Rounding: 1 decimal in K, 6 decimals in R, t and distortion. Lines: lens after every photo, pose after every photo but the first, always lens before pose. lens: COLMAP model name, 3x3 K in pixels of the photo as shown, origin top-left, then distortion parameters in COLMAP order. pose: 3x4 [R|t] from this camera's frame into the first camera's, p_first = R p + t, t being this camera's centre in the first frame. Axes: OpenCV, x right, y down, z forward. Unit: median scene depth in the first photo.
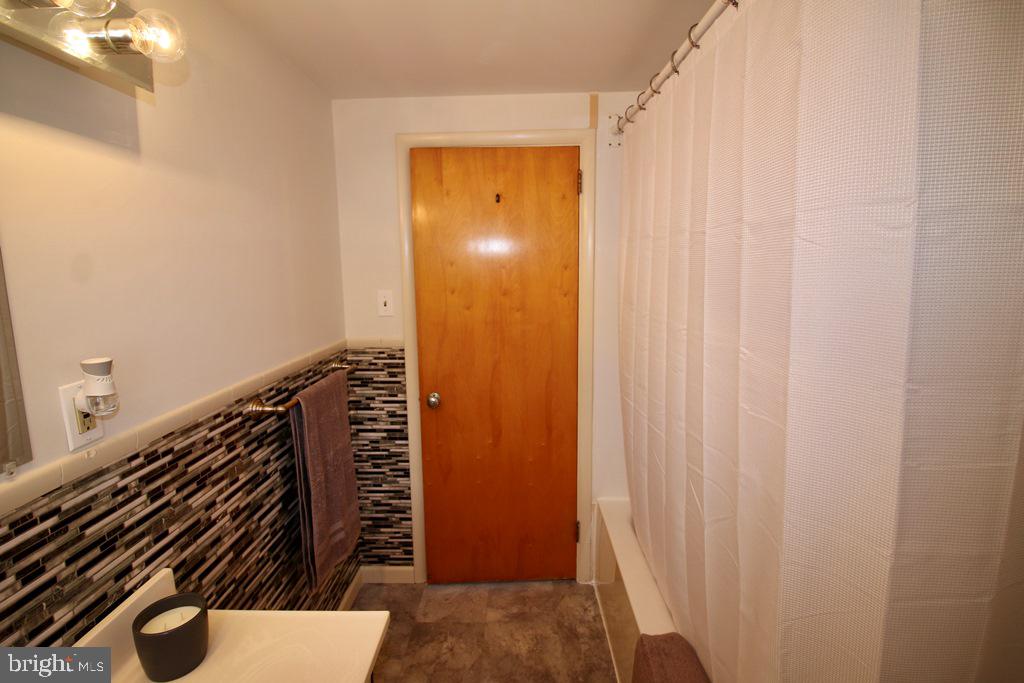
lens RADIAL K [[469.3, 0, 510.6], [0, 469.3, 328.6], [0, 0, 1]] dist [-0.000392, -0.013085]
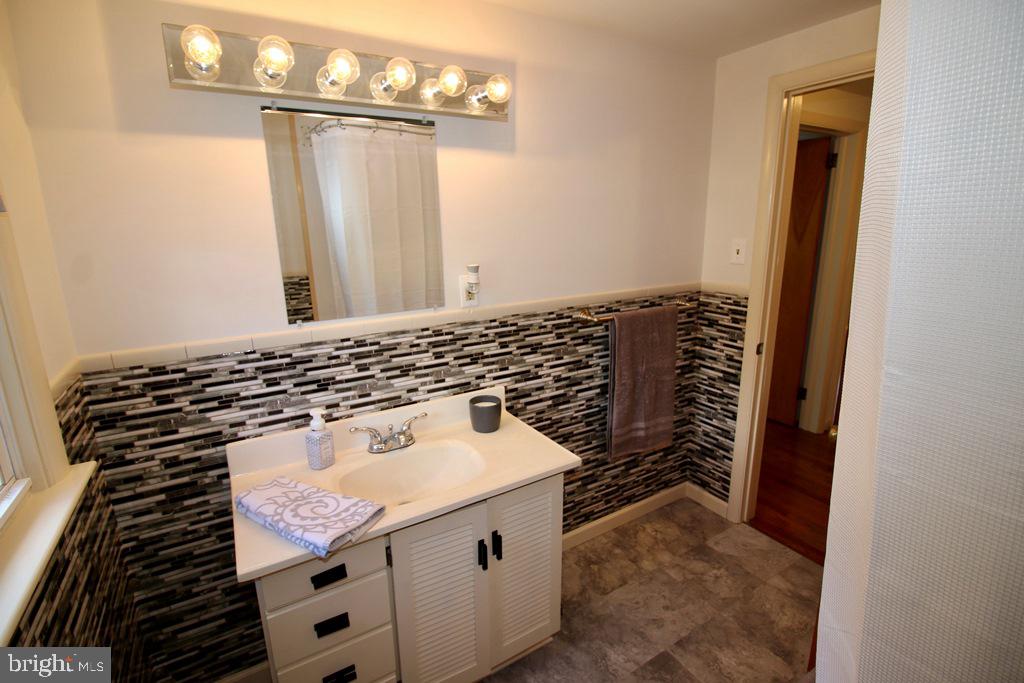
lens RADIAL K [[469.3, 0, 510.6], [0, 469.3, 328.6], [0, 0, 1]] dist [-0.000392, -0.013085]
pose [[0.532518, 0.188123, -0.825248, 0.350032], [-0.100623, 0.982144, 0.158959, -0.000315], [0.840416, -0.001610, 0.541939, 0.014172]]
